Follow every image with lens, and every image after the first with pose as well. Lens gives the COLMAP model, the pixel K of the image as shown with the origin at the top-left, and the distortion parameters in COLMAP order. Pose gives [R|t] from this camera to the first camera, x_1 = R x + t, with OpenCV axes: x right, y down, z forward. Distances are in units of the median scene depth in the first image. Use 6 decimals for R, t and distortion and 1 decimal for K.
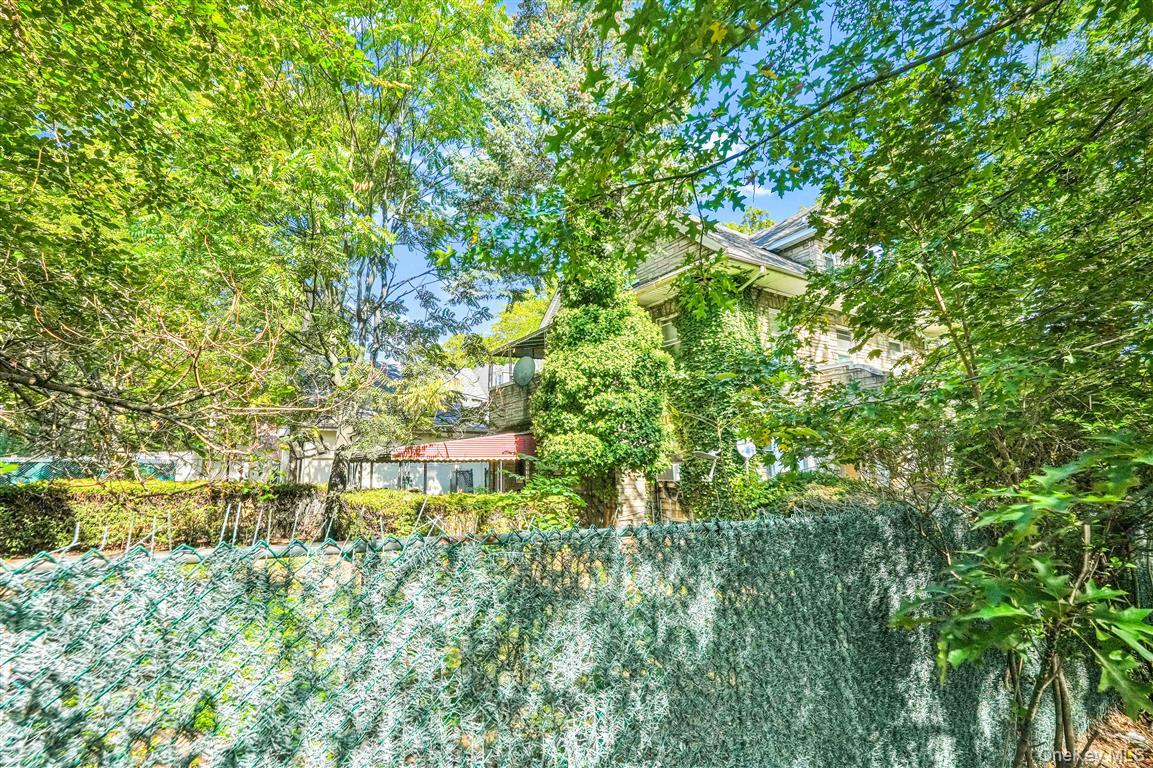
lens RADIAL K [[527.4, 0, 569.7], [0, 527.4, 387.6], [0, 0, 1]] dist [-0.010823, 0.000550]
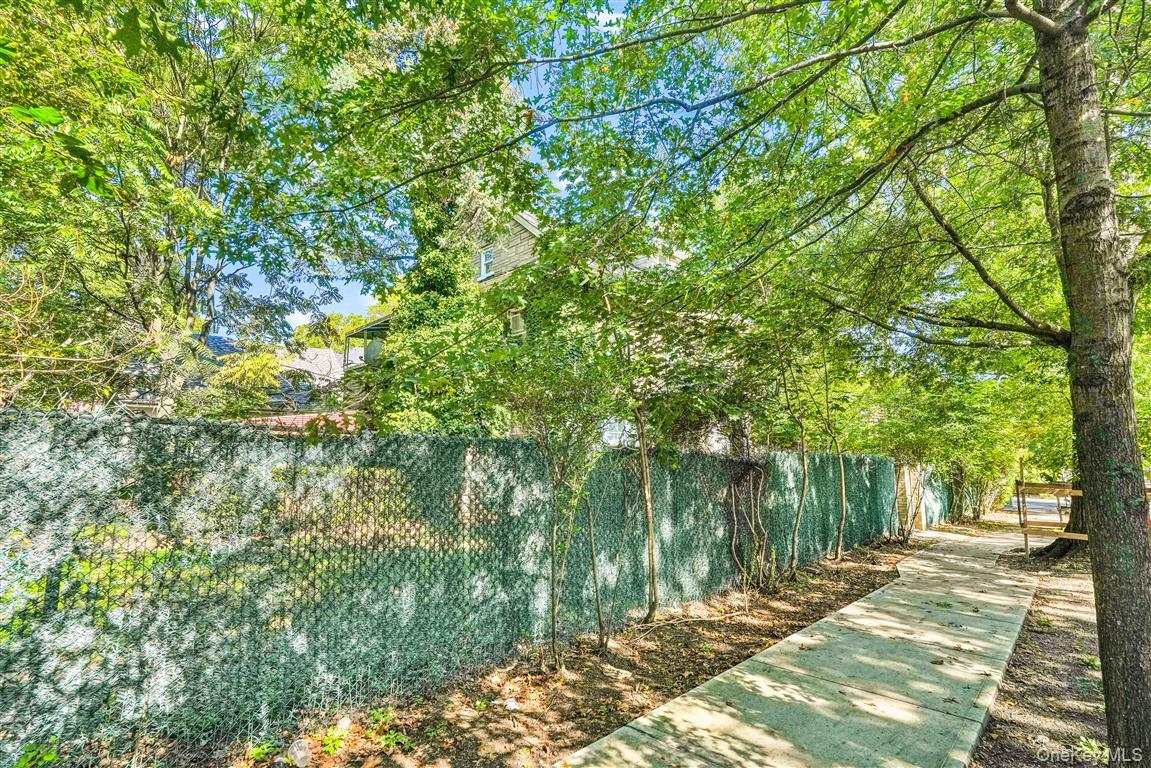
lens RADIAL K [[526.5, 0, 582.6], [0, 526.5, 381.7], [0, 0, 1]] dist [-0.010823, 0.000550]
pose [[0.972651, 0.033057, 0.229906, 0.097965], [-0.034085, 0.999419, 0.000502, 0.015111], [-0.229755, -0.008325, 0.973213, -0.119594]]
